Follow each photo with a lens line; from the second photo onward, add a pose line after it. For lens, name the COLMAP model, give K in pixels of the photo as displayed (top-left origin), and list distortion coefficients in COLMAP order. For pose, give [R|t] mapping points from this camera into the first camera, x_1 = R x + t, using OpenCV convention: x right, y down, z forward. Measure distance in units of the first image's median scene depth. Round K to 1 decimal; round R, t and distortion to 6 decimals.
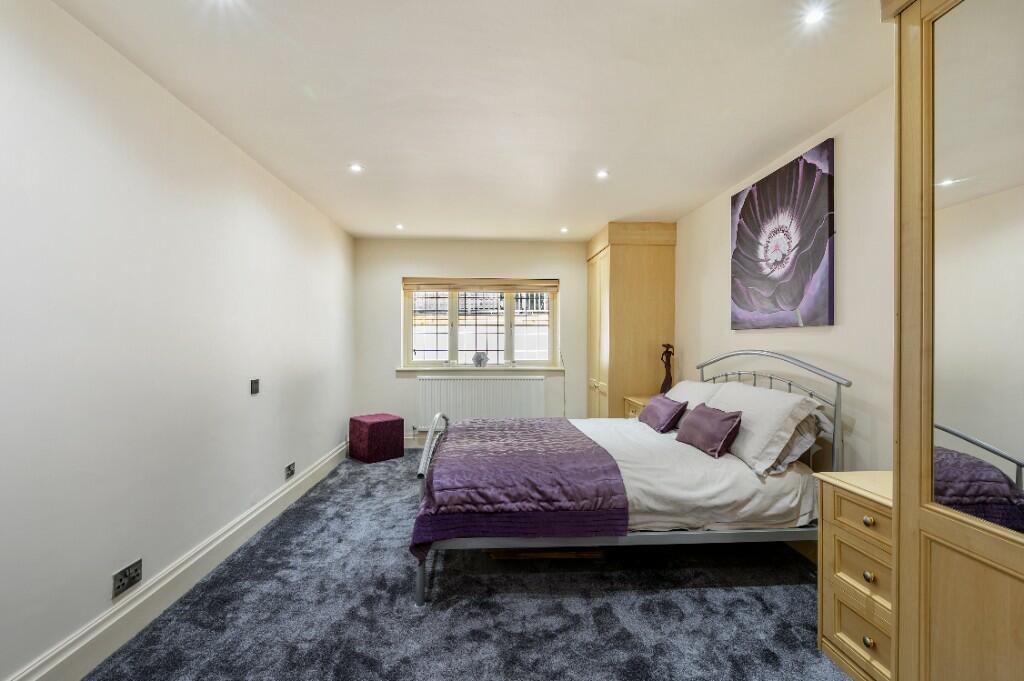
lens RADIAL K [[466.7, 0, 510.8], [0, 466.7, 337.7], [0, 0, 1]] dist [-0.010100, 0.000405]
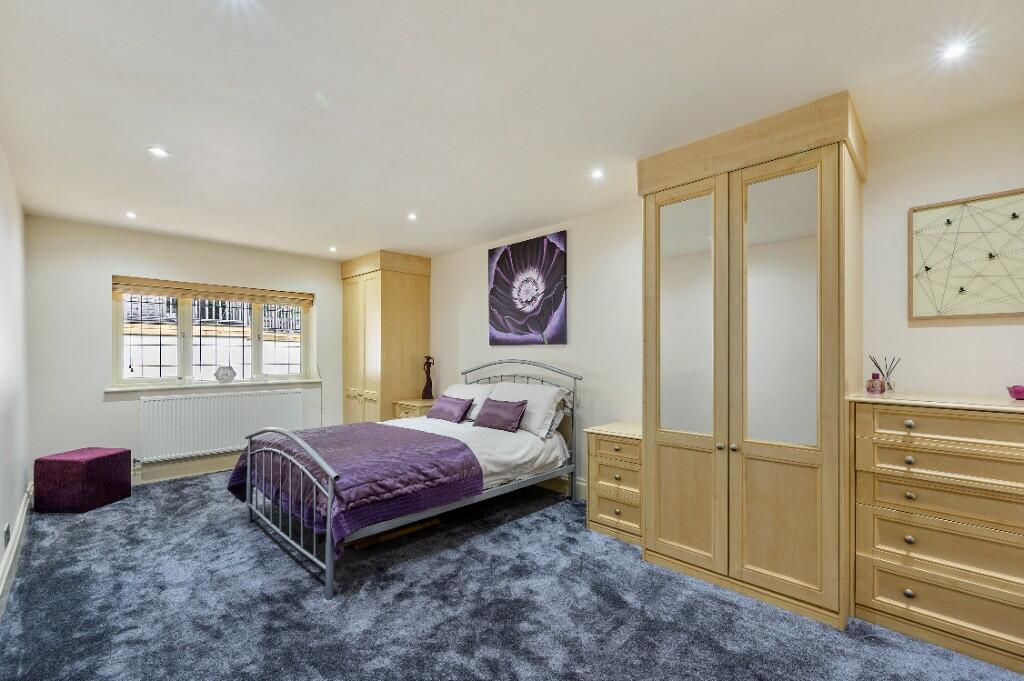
lens RADIAL K [[443.2, 0, 512.6], [0, 443.2, 350.8], [0, 0, 1]] dist [-0.010686, 0.000326]
pose [[0.741481, 0.001293, 0.670973, -0.459216], [-0.001876, 0.999998, 0.000146, -0.002360], [-0.670972, -0.001367, 0.741482, -0.036563]]
